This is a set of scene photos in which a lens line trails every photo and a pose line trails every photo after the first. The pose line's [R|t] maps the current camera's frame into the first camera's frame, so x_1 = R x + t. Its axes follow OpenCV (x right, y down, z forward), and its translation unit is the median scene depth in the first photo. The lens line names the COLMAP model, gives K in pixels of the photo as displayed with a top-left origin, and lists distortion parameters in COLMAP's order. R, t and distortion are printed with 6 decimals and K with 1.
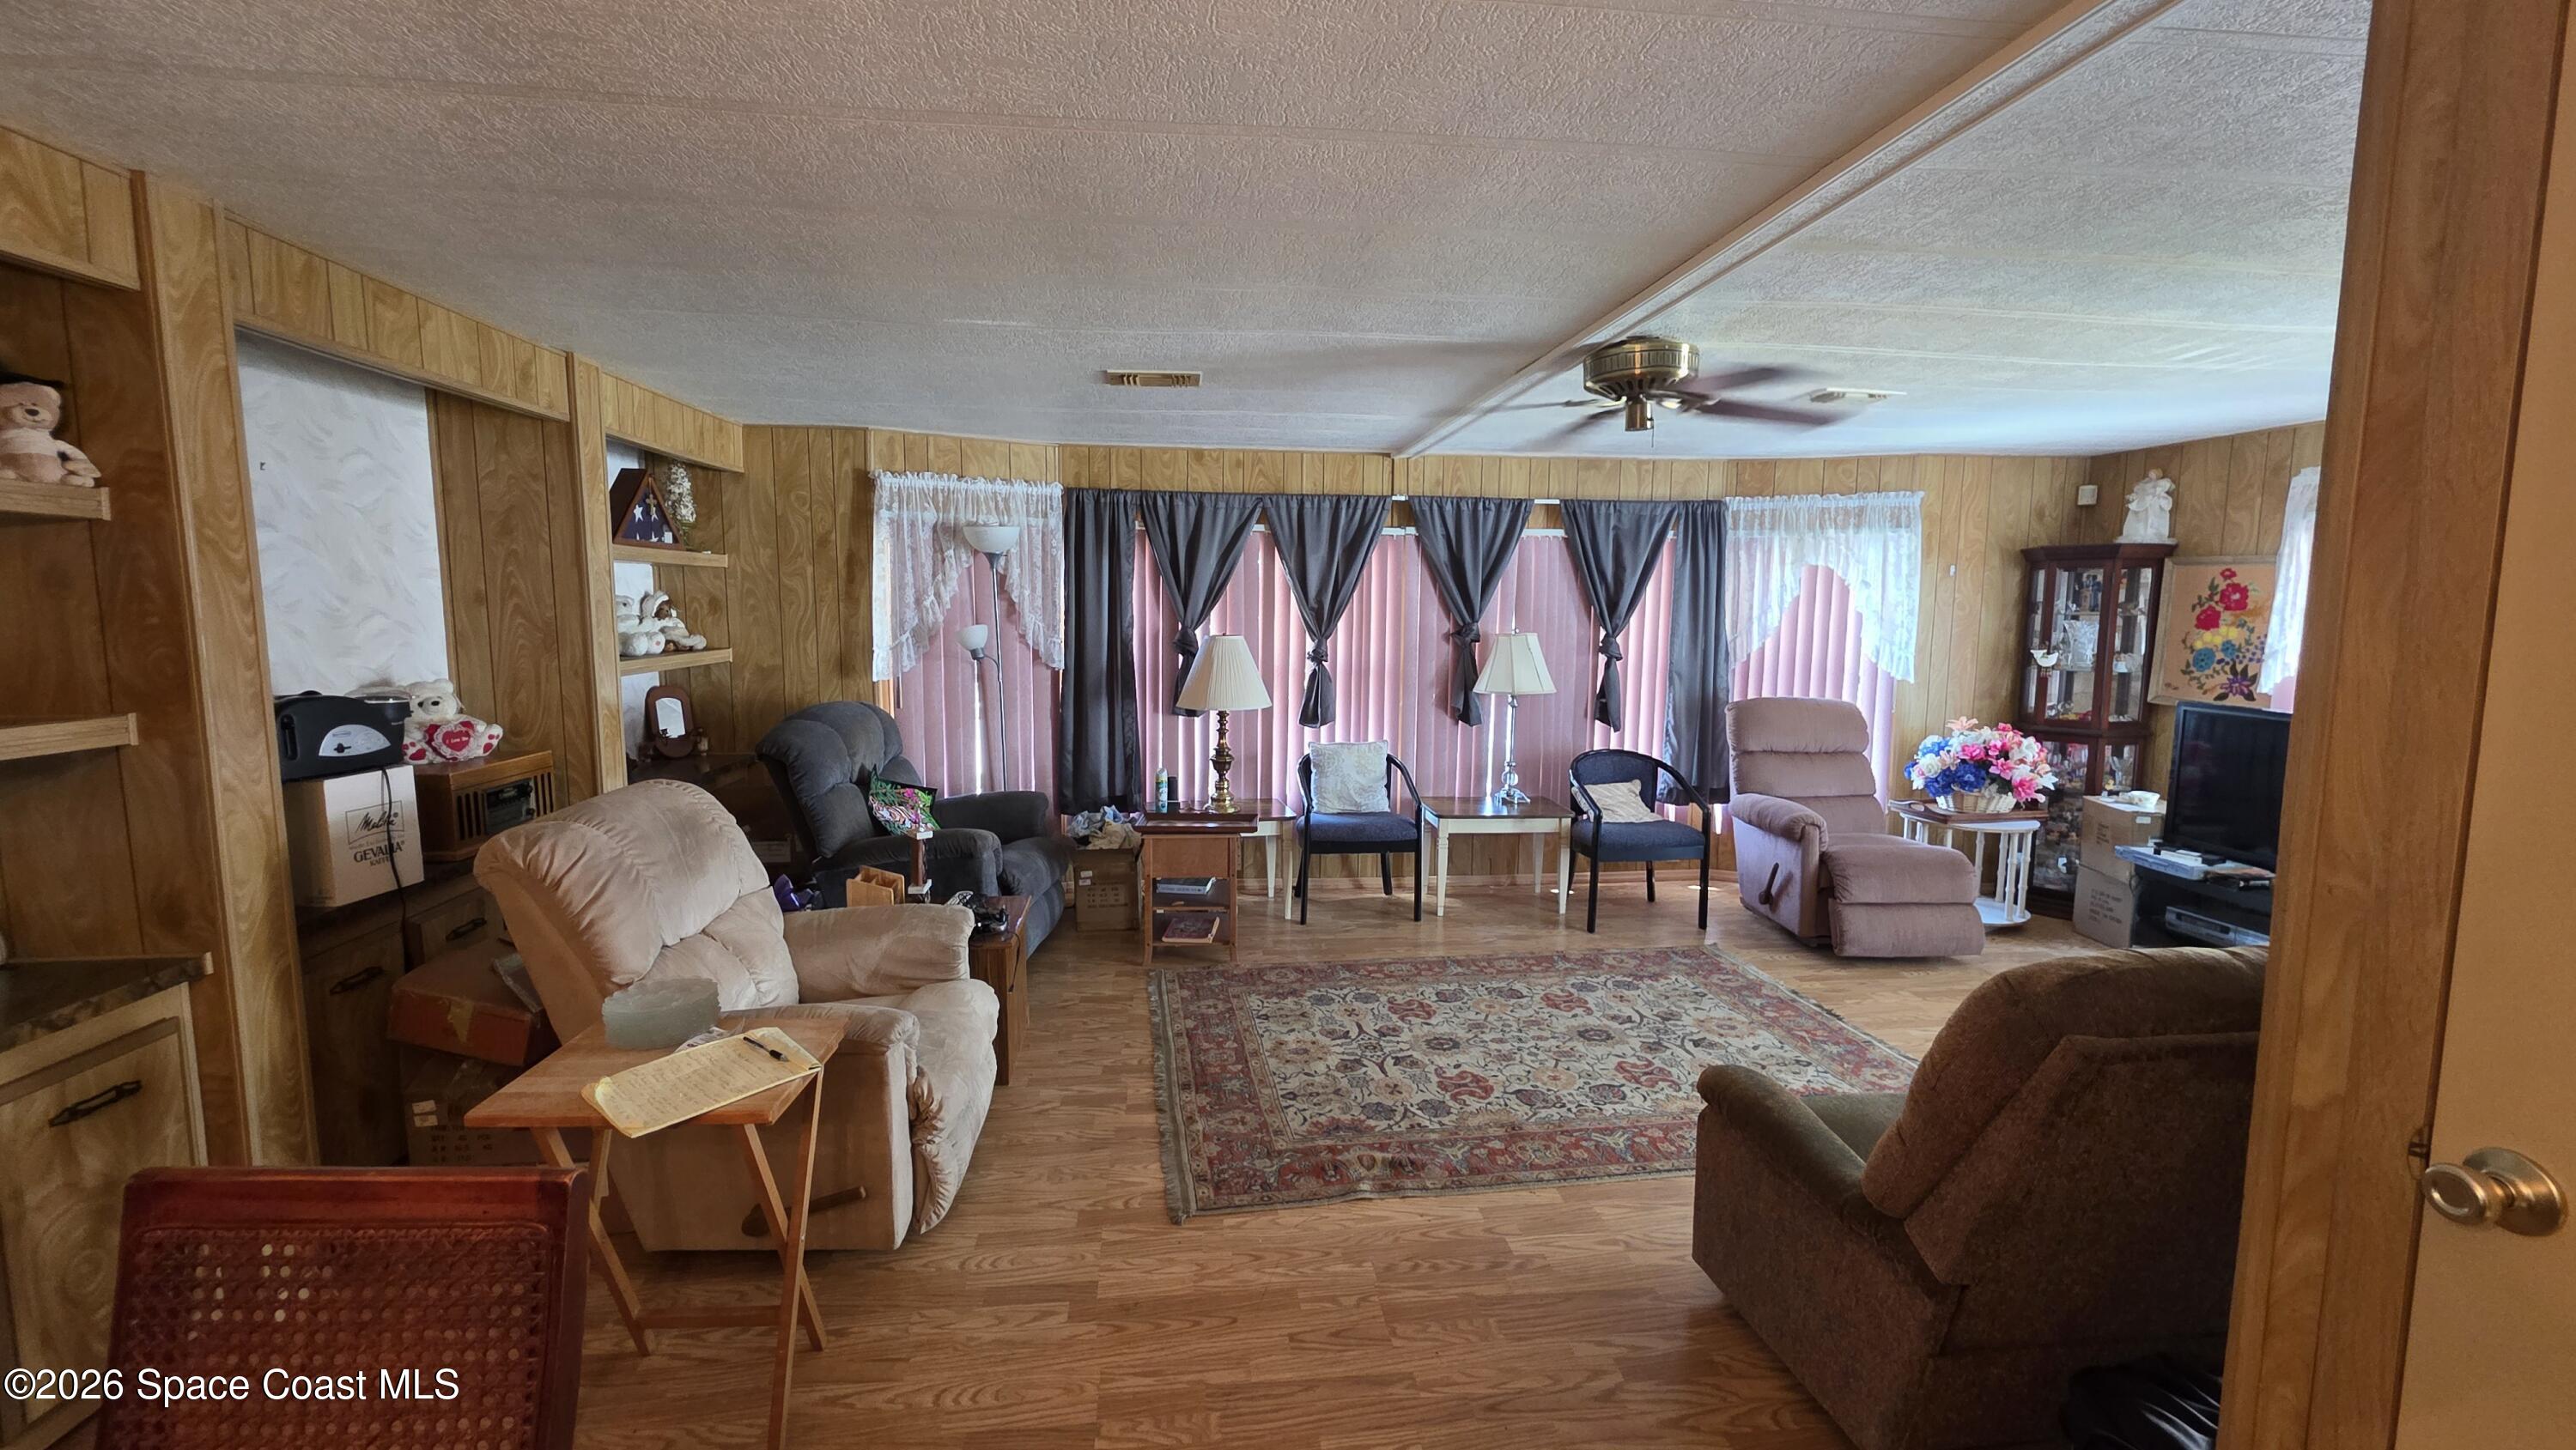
lens RADIAL K [[1027.2, 0, 1271.1], [0, 1027.2, 708.6], [0, 0, 1]] dist [0.002882, -0.001323]
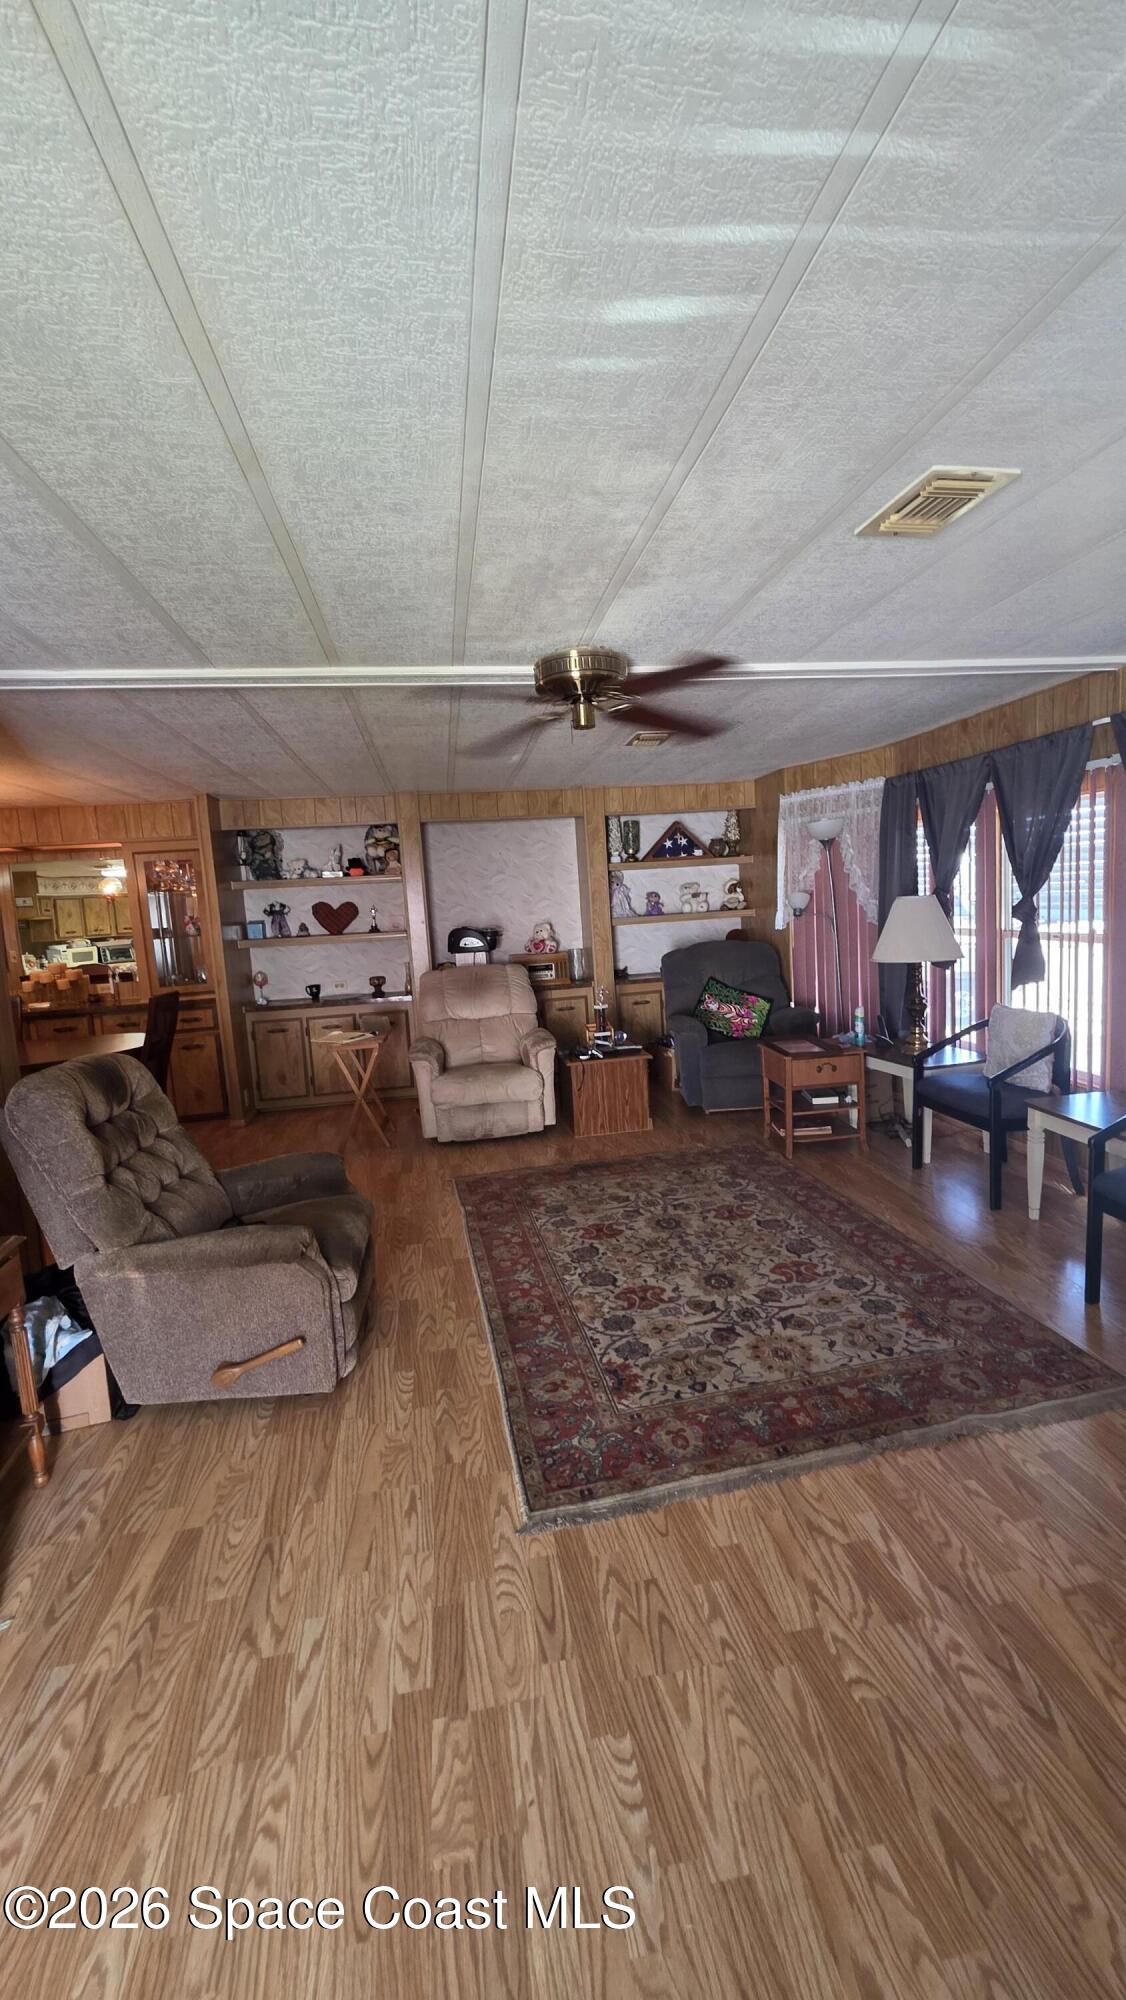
lens RADIAL K [[797.6, 0, 574.6], [0, 797.6, 990.5], [0, 0, 1]] dist [0.002882, -0.001323]
pose [[0.069681, 0.099999, -0.992545, 1.108483], [-0.043687, 0.994314, 0.097111, -0.051505], [0.996612, 0.036595, 0.073654, 0.799706]]
